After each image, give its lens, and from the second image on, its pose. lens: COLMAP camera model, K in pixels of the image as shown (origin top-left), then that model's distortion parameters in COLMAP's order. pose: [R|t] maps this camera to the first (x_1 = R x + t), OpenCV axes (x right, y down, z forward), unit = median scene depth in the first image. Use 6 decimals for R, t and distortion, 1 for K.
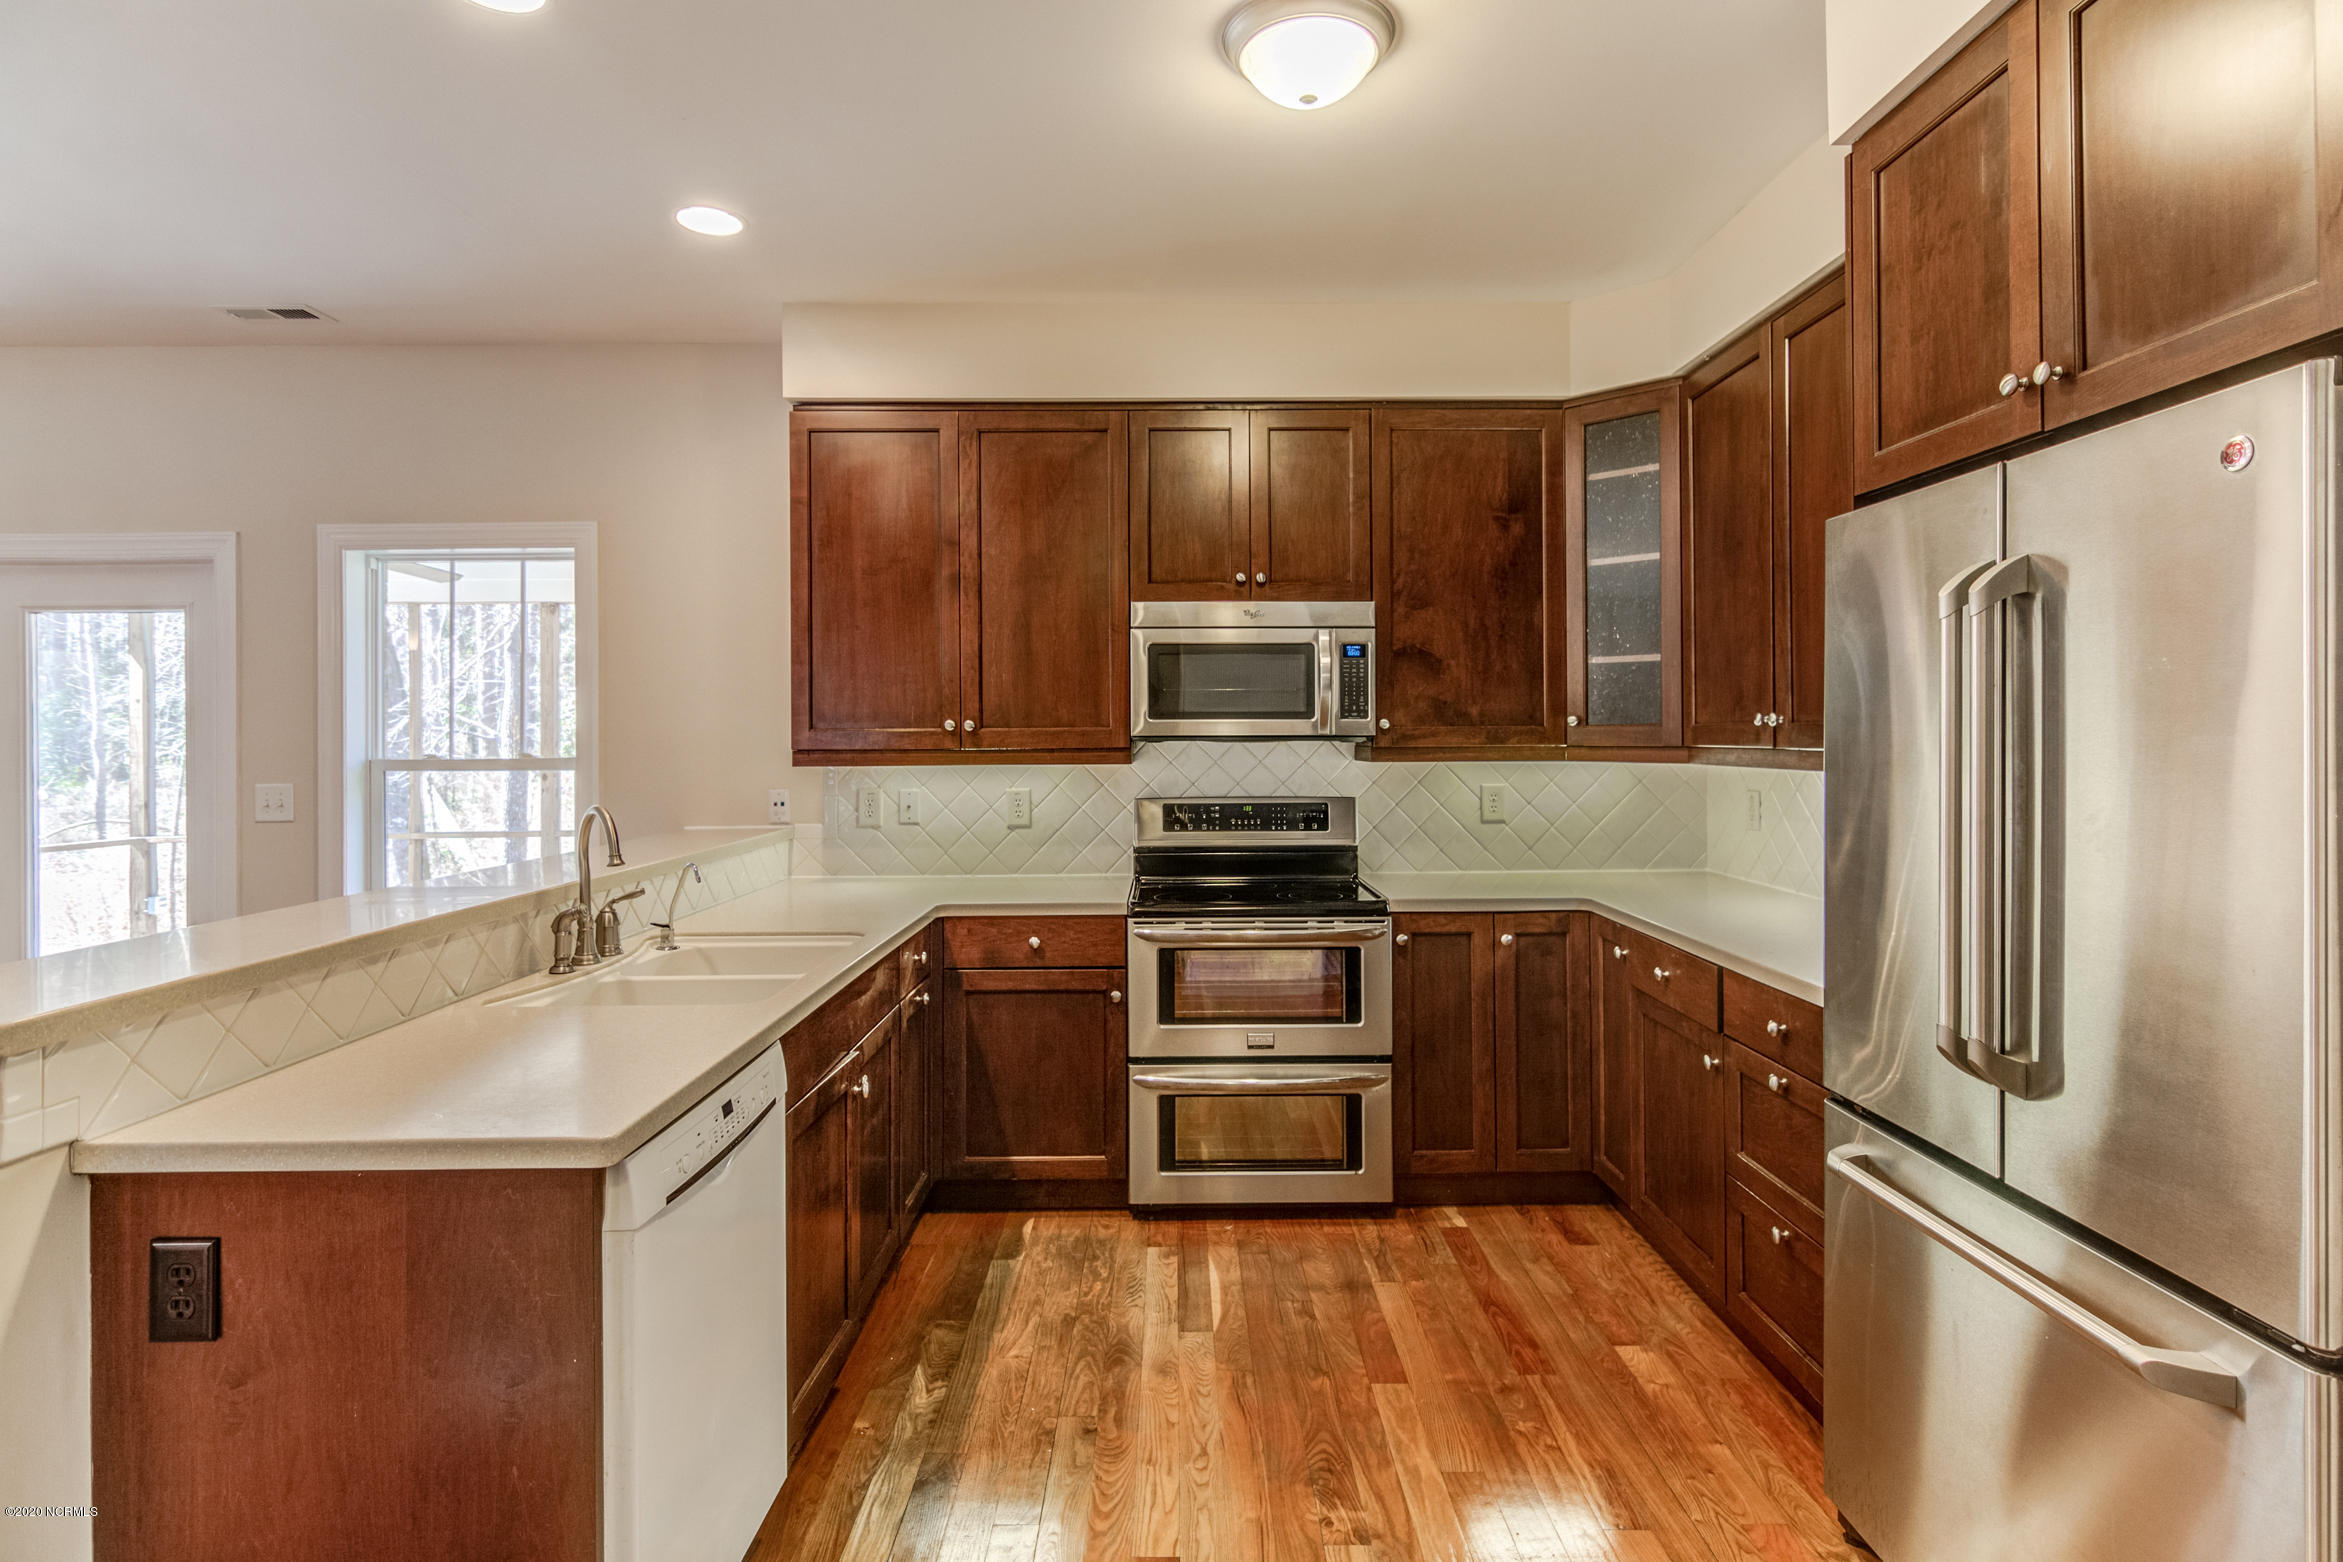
lens RADIAL K [[1185.3, 0, 1178.8], [0, 1185.3, 742.9], [0, 0, 1]] dist [0.007099, -0.000127]
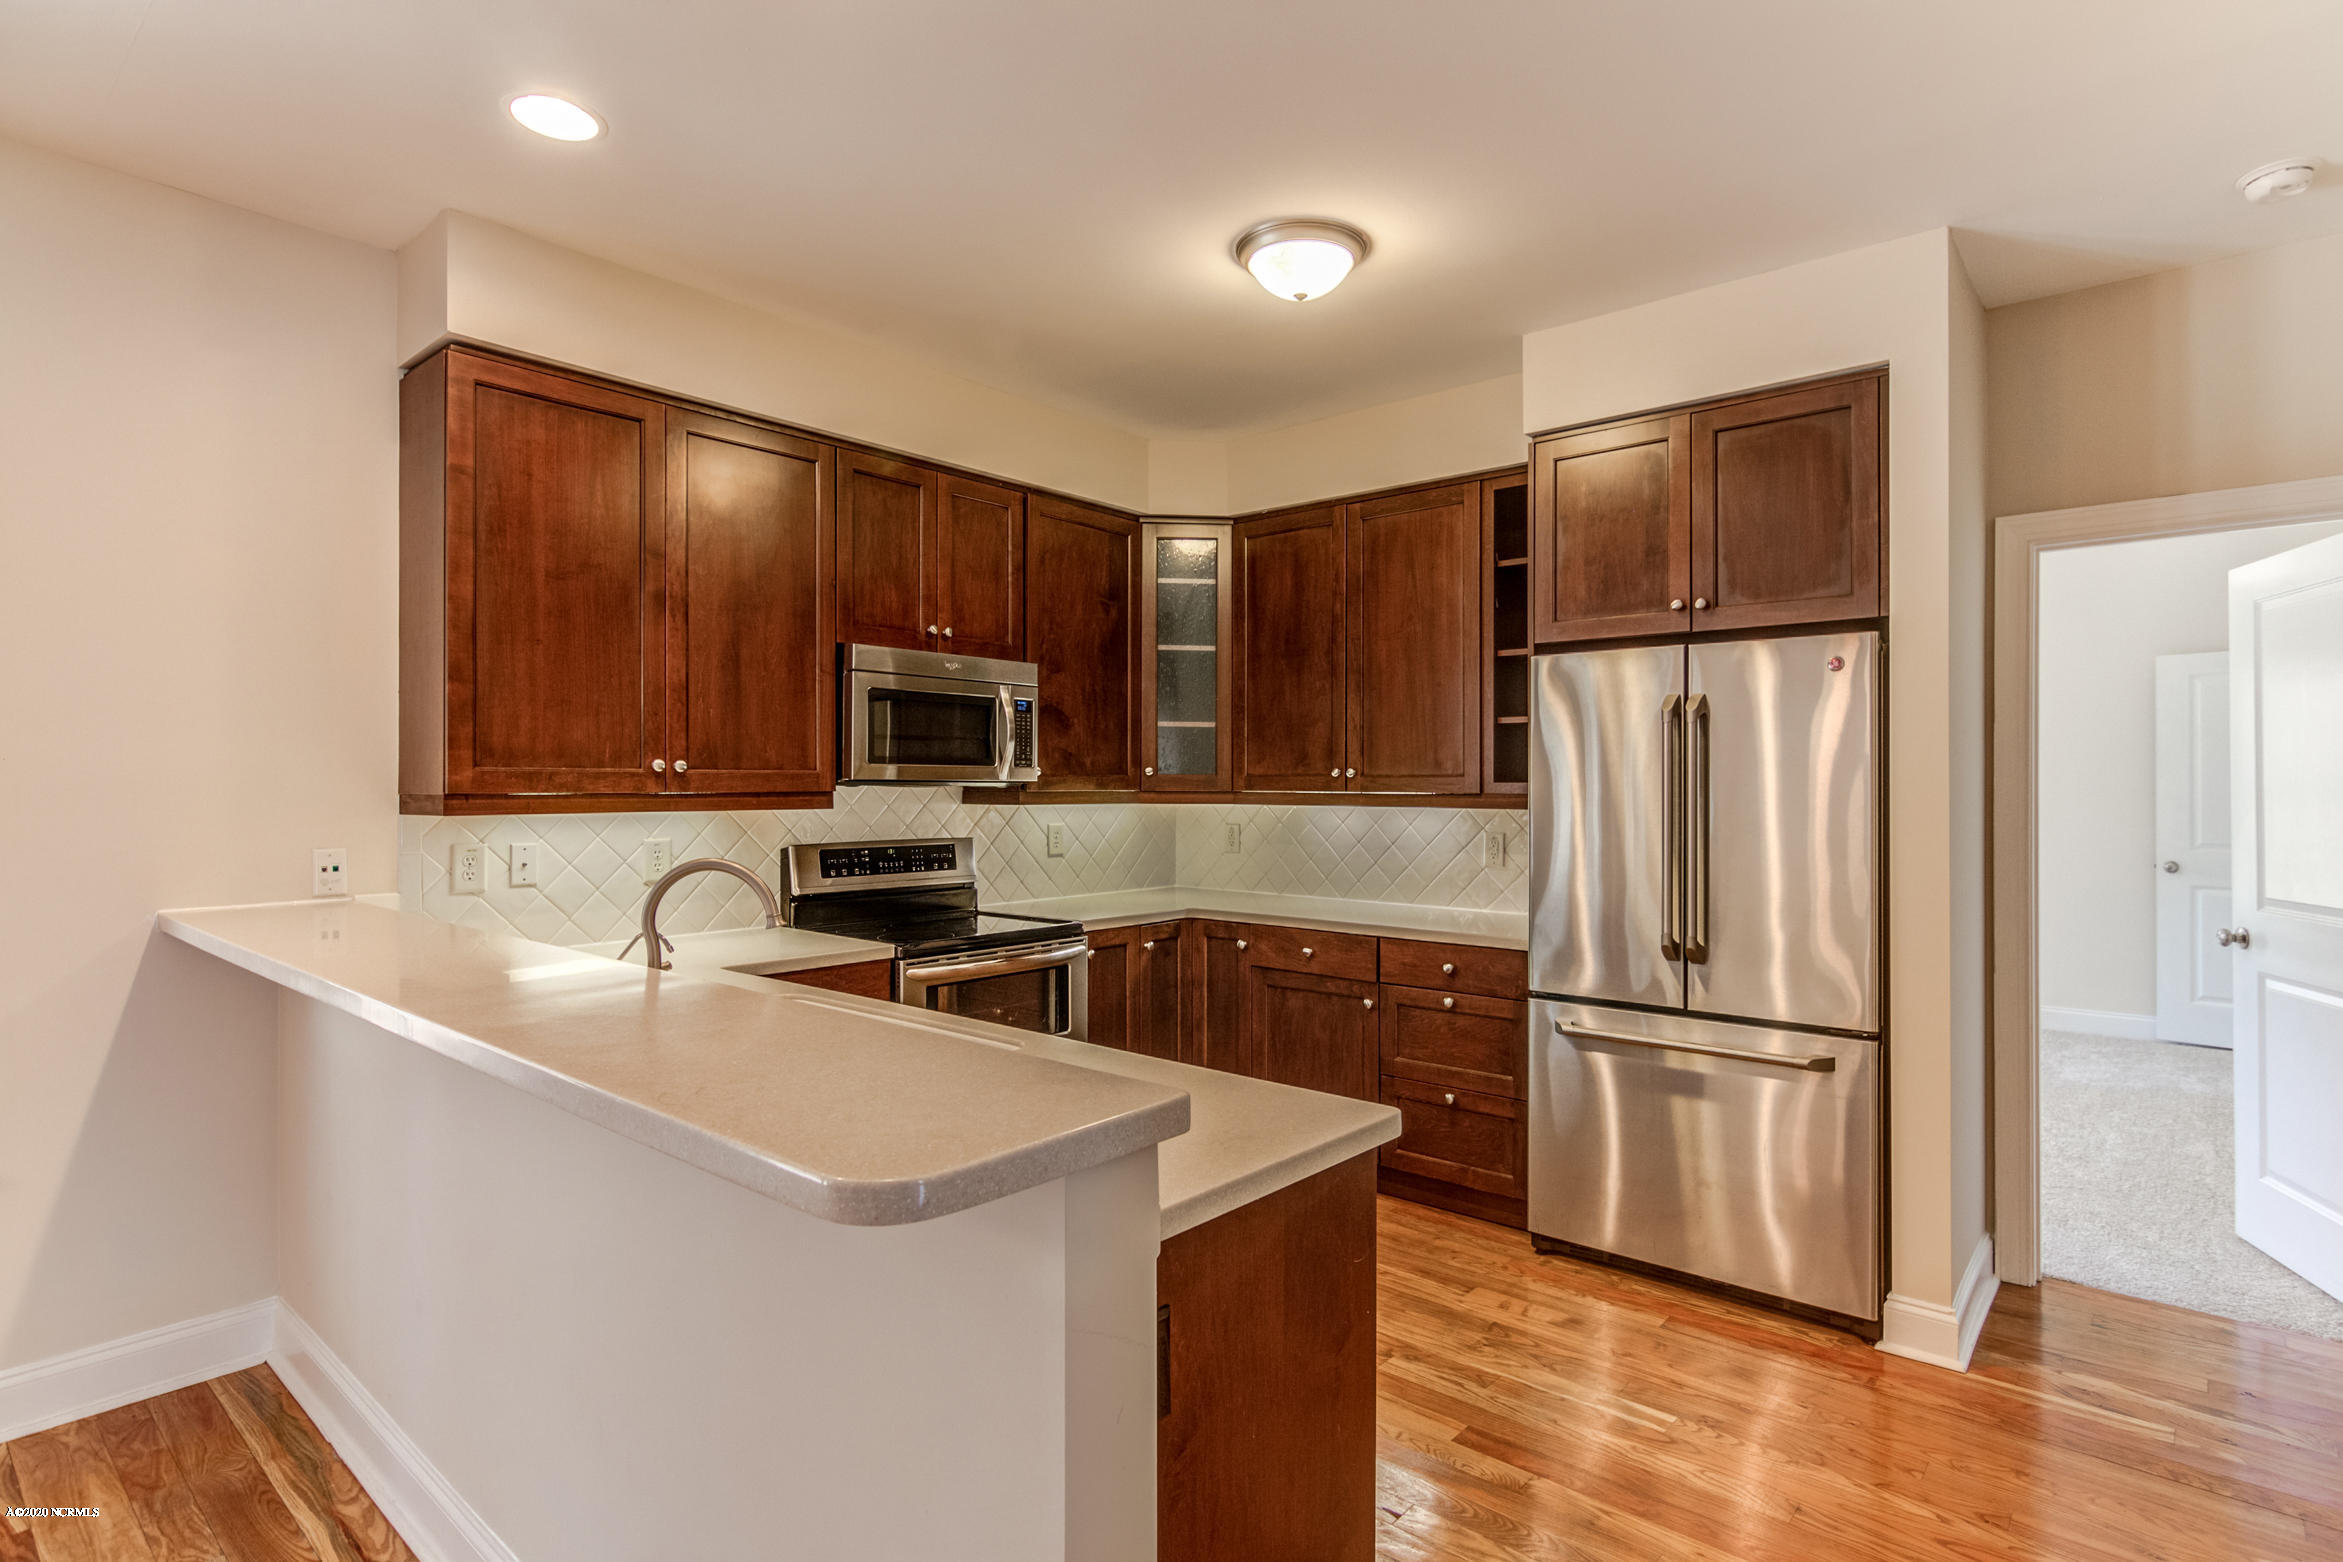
lens RADIAL K [[1185.1, 0, 1182.4], [0, 1185.1, 782.4], [0, 0, 1]] dist [0.009265, -0.001068]
pose [[0.661592, 0.007840, 0.749823, -0.587189], [-0.001071, 0.999954, -0.009511, 0.005299], [-0.749863, 0.005489, 0.661571, 0.140394]]
